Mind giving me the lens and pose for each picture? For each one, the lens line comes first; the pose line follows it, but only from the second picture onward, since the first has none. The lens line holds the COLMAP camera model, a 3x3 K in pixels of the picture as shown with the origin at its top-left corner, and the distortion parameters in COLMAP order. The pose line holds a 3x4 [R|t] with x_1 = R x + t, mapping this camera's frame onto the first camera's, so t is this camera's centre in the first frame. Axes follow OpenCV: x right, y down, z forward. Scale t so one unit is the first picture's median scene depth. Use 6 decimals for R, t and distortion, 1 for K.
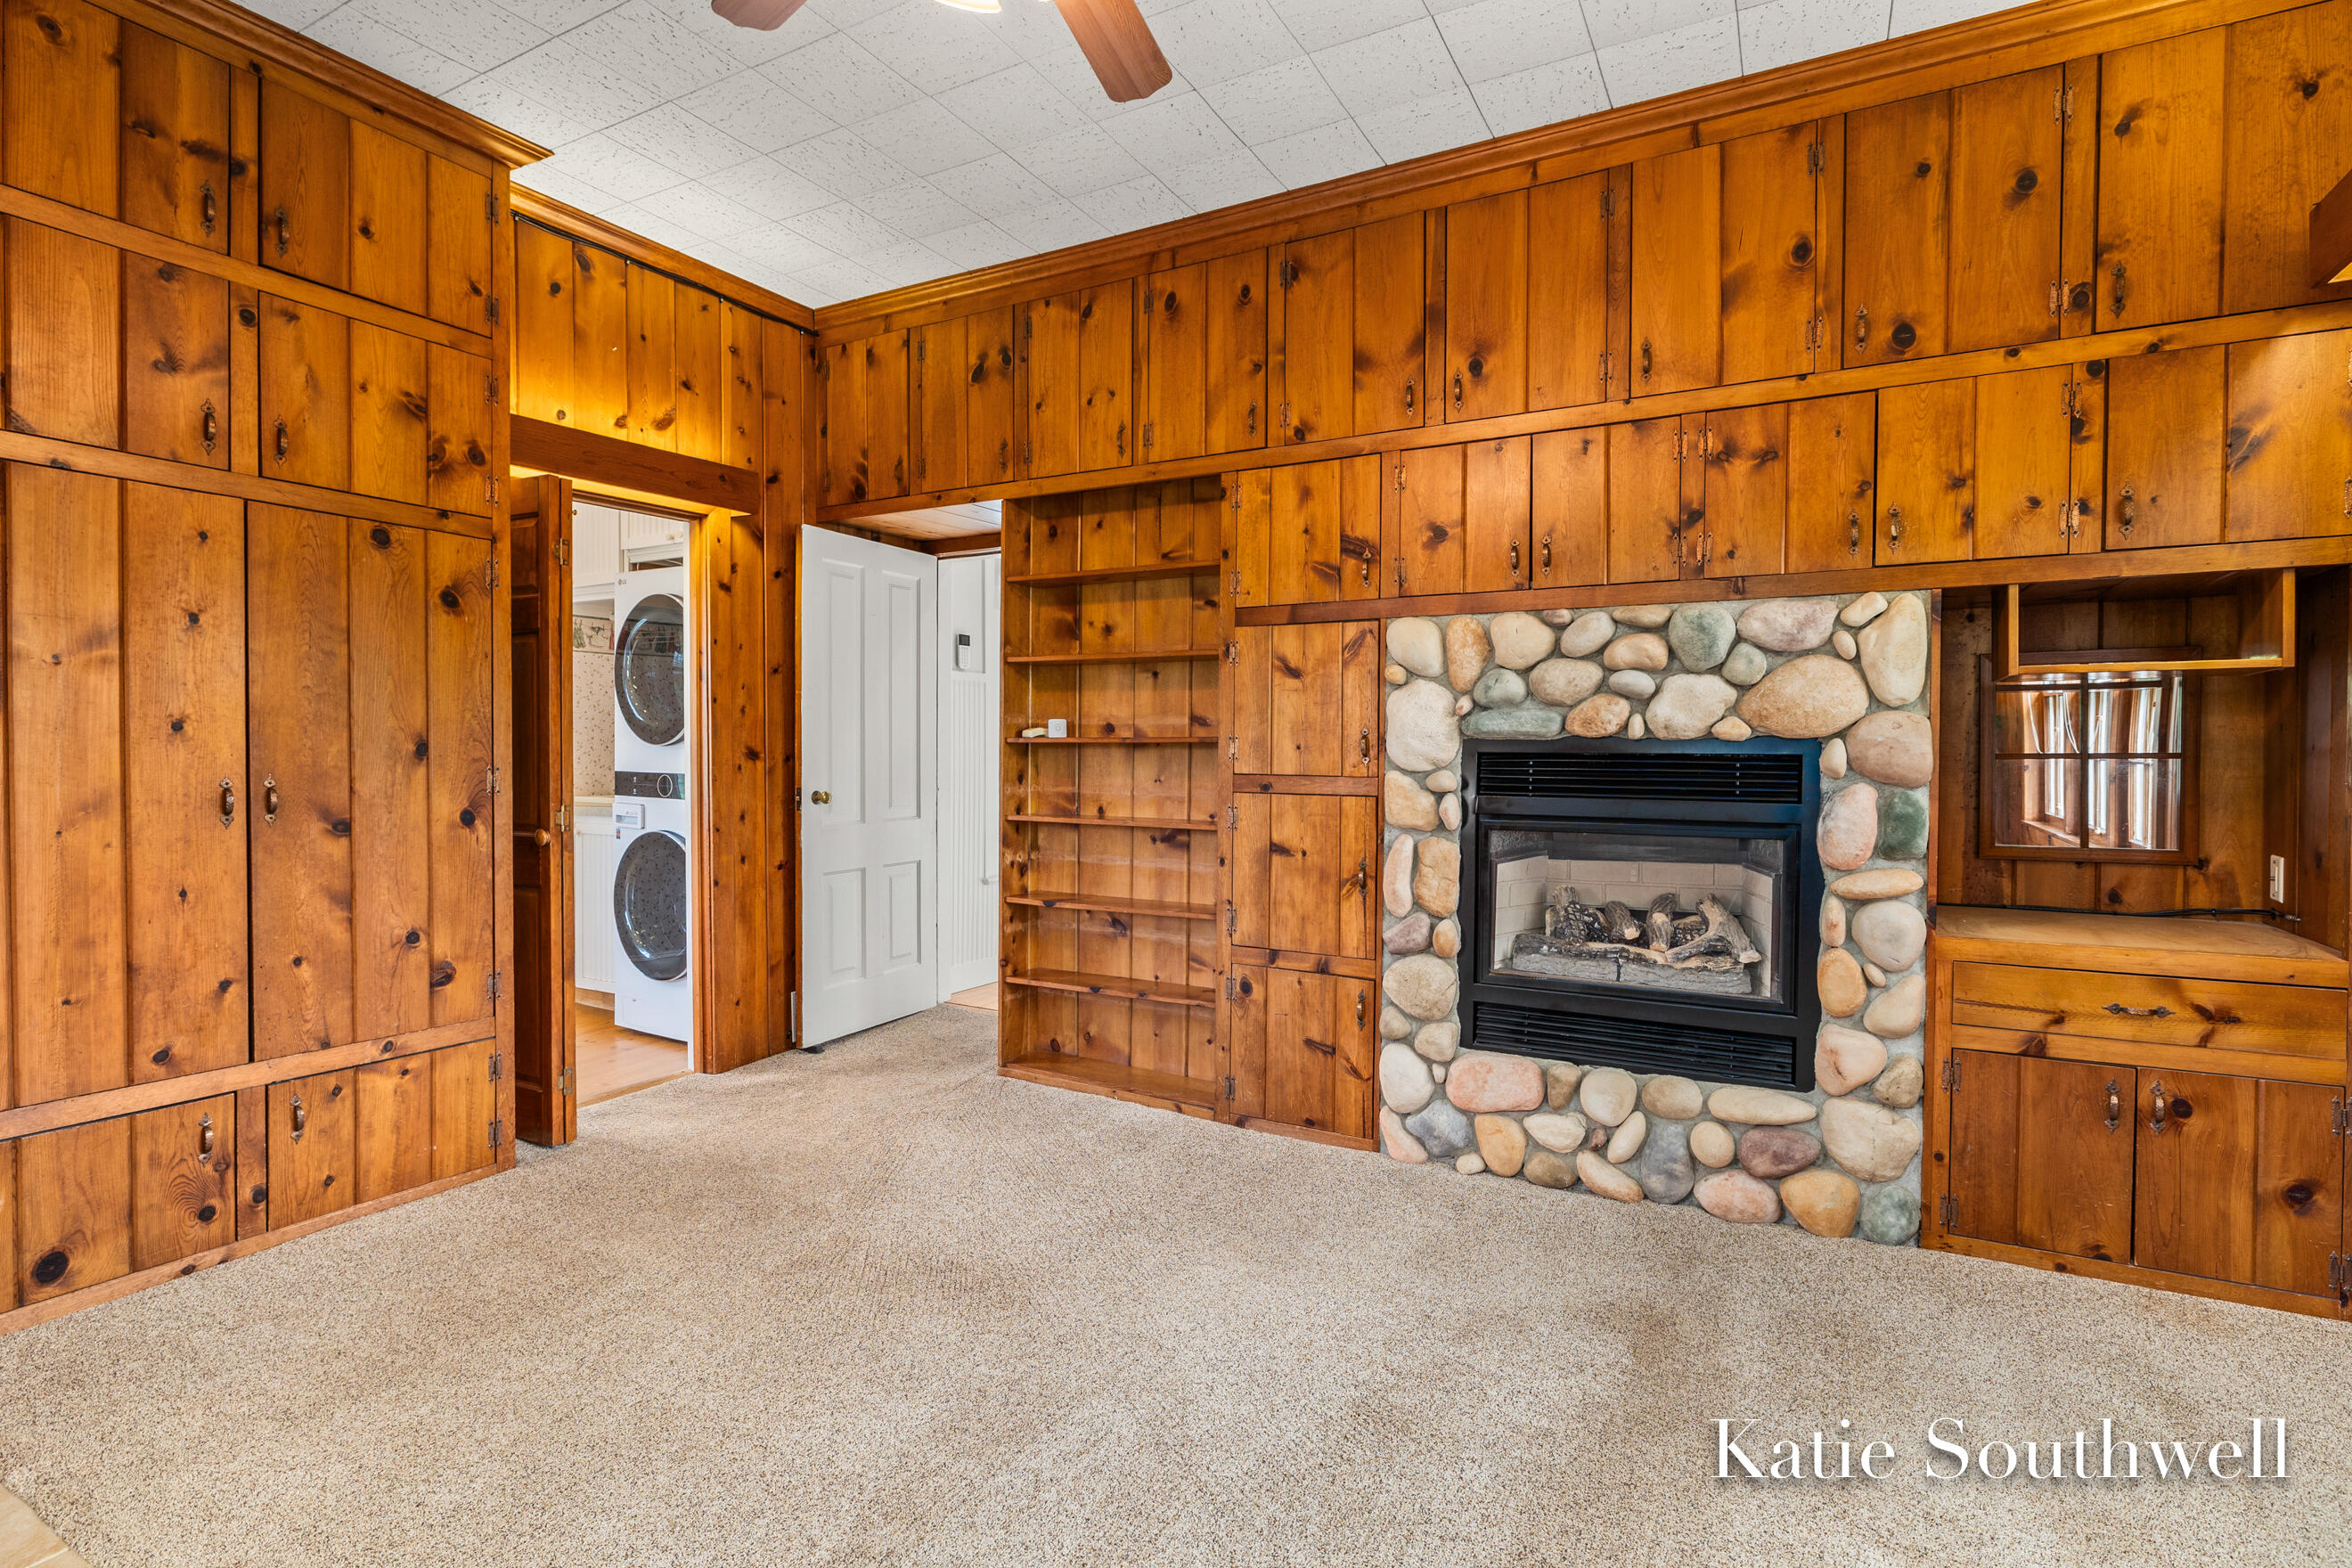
lens RADIAL K [[1118.9, 0, 1166.5], [0, 1118.9, 777.9], [0, 0, 1]] dist [-0.001756, 0.000782]
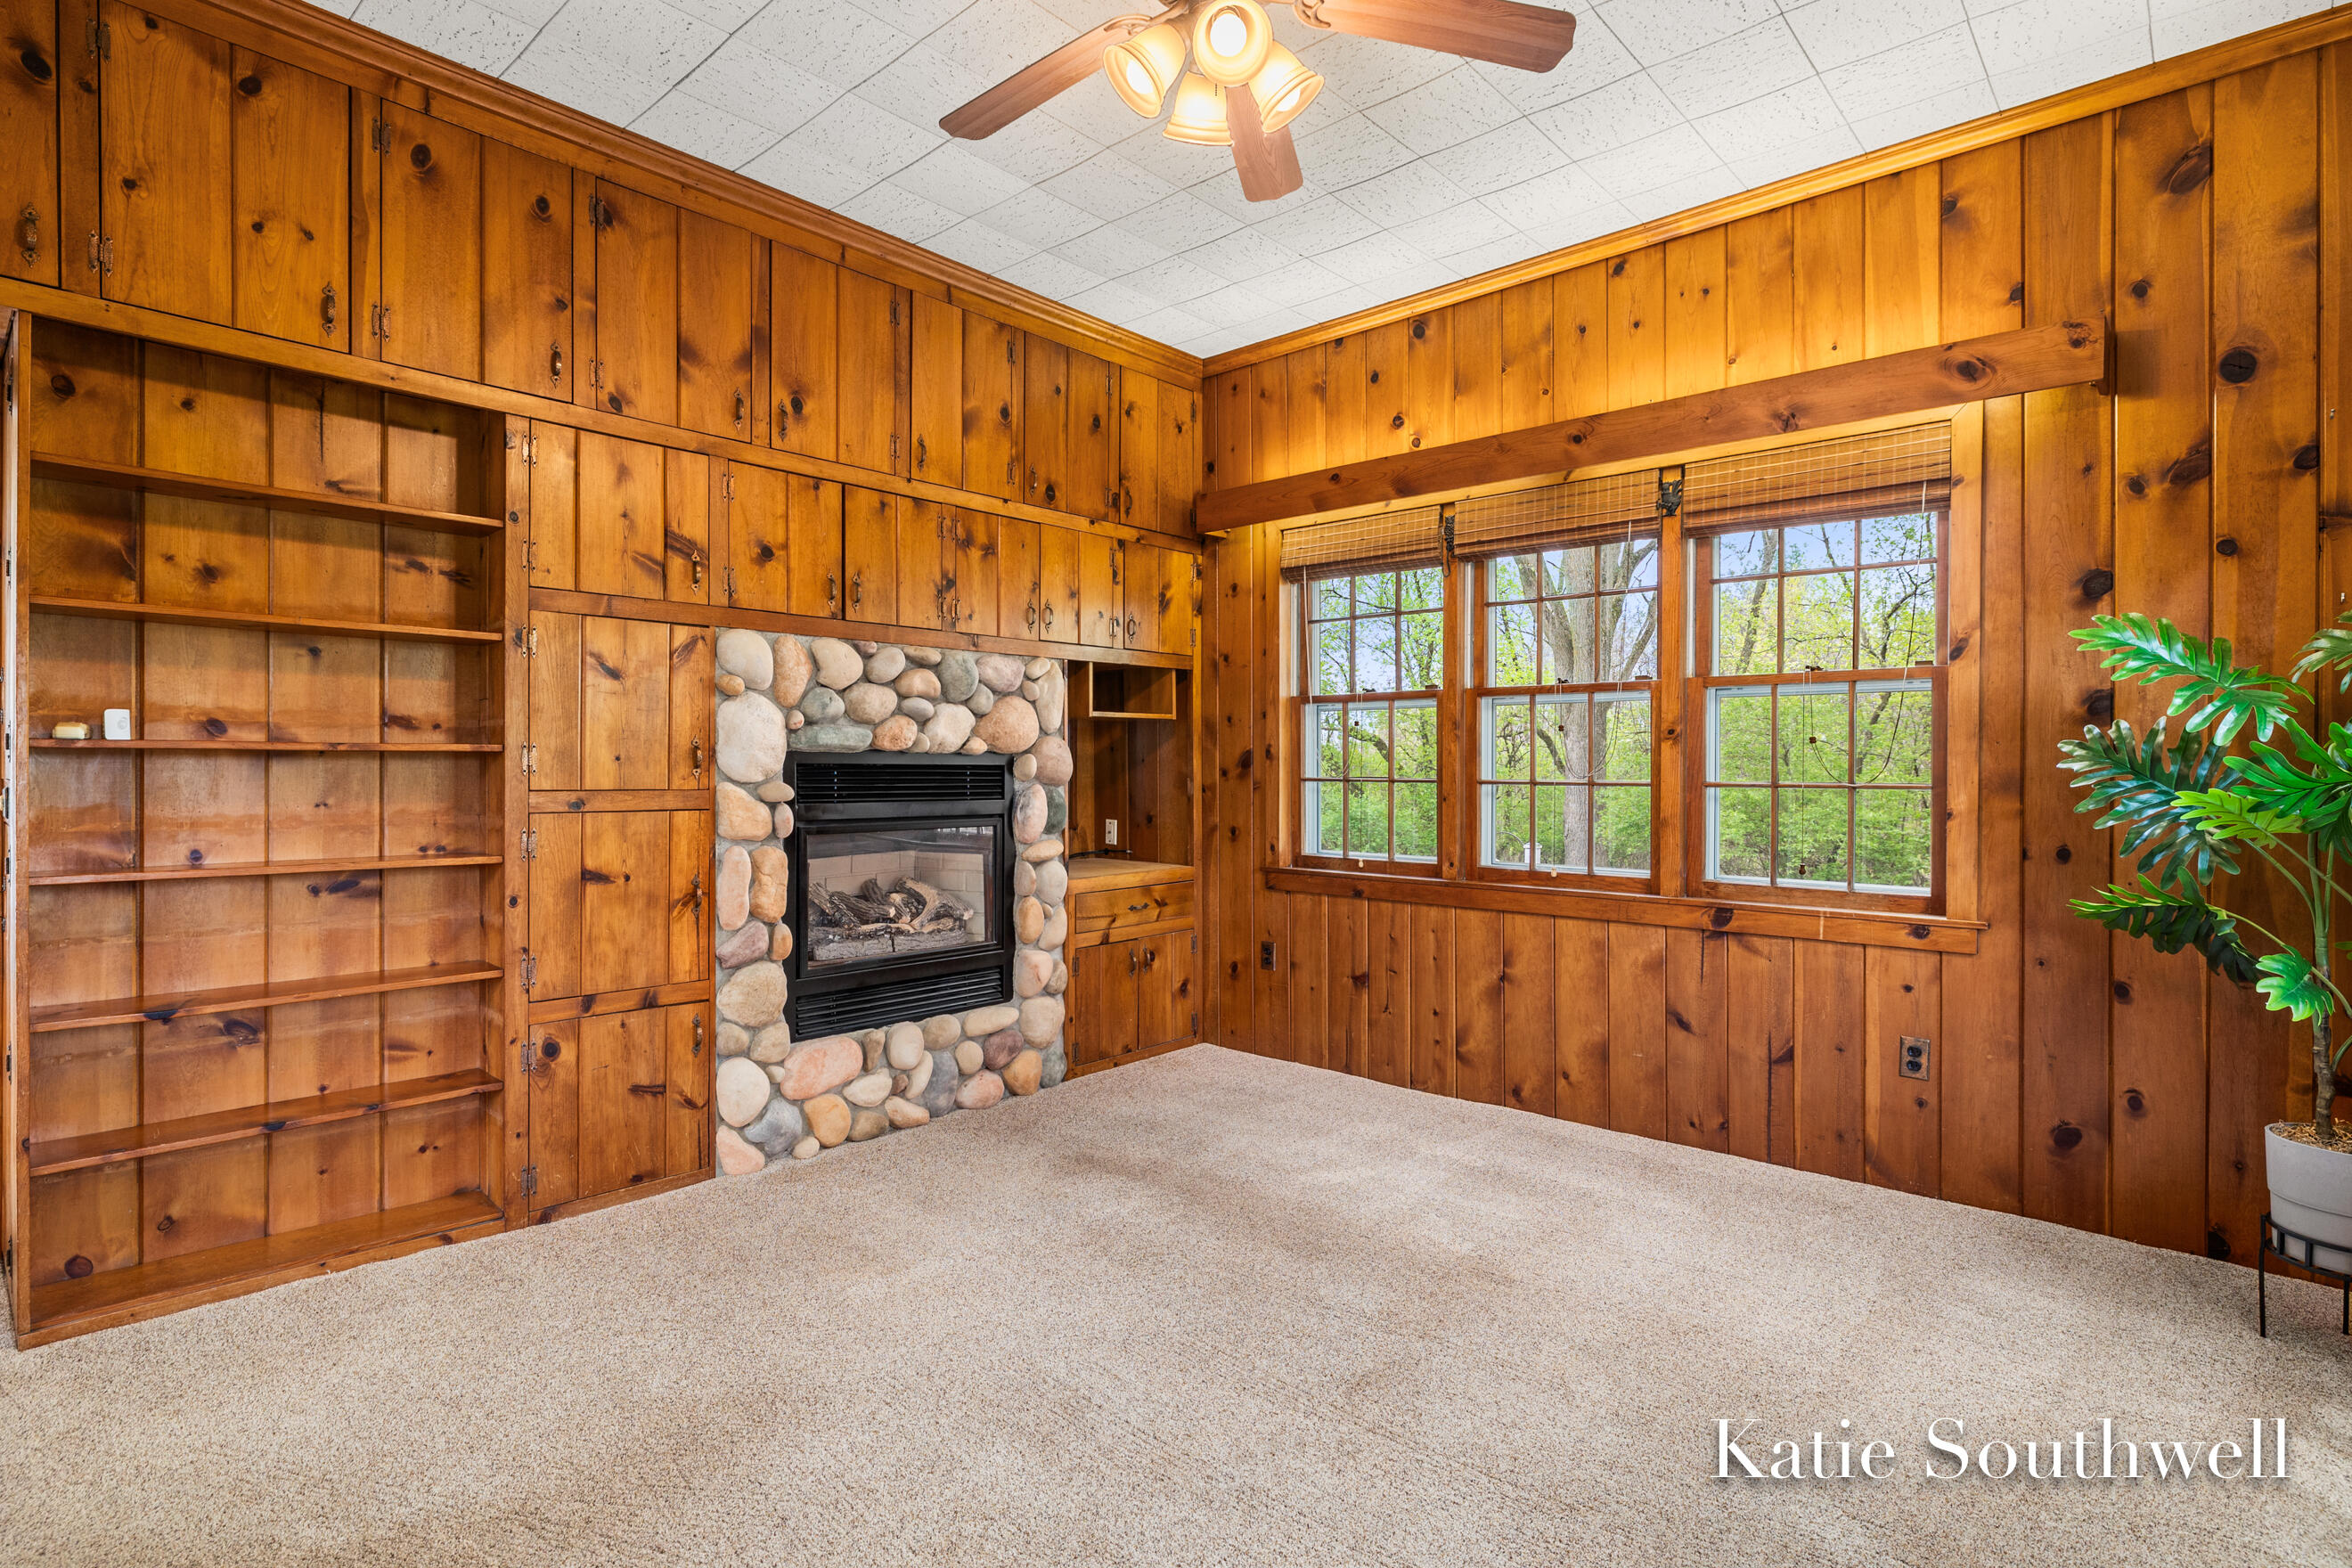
lens RADIAL K [[1184.0, 0, 1172.7], [0, 1184.0, 776.9], [0, 0, 1]] dist [-0.001379, -0.000015]
pose [[0.228388, -0.013588, 0.973475, -0.724443], [0.020417, 0.999750, 0.009165, -0.012954], [-0.973356, 0.017782, 0.228608, 0.381623]]
